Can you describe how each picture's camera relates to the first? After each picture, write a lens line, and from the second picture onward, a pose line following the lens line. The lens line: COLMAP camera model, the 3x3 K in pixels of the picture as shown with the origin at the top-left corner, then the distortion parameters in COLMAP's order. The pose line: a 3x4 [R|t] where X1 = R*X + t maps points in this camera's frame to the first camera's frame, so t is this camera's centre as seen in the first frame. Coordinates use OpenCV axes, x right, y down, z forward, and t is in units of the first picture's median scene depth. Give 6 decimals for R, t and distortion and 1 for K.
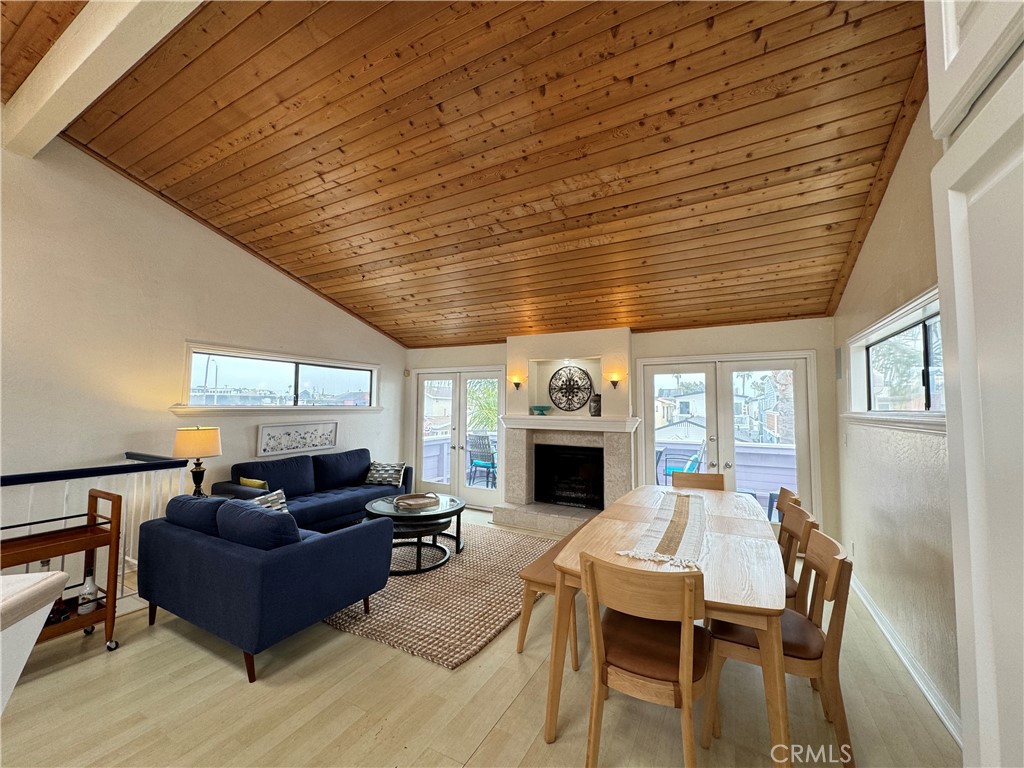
lens RADIAL K [[404.7, 0, 514.7], [0, 404.7, 382.9], [0, 0, 1]] dist [-0.000349, 0.000045]
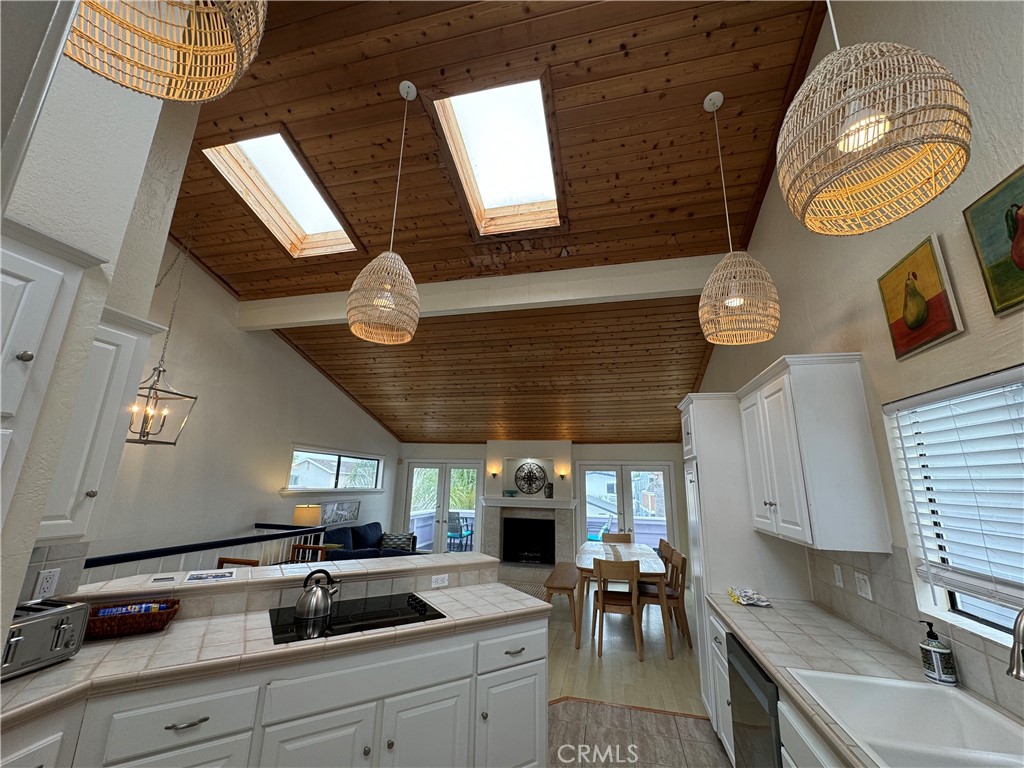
lens RADIAL K [[410.3, 0, 509.0], [0, 410.3, 383.1], [0, 0, 1]] dist [0.000871, 0.000052]
pose [[0.967004, 0.075267, 0.243388, -0.343930], [-0.030401, 0.982626, -0.183088, -0.053401], [-0.252940, 0.169648, 0.952492, -0.484926]]
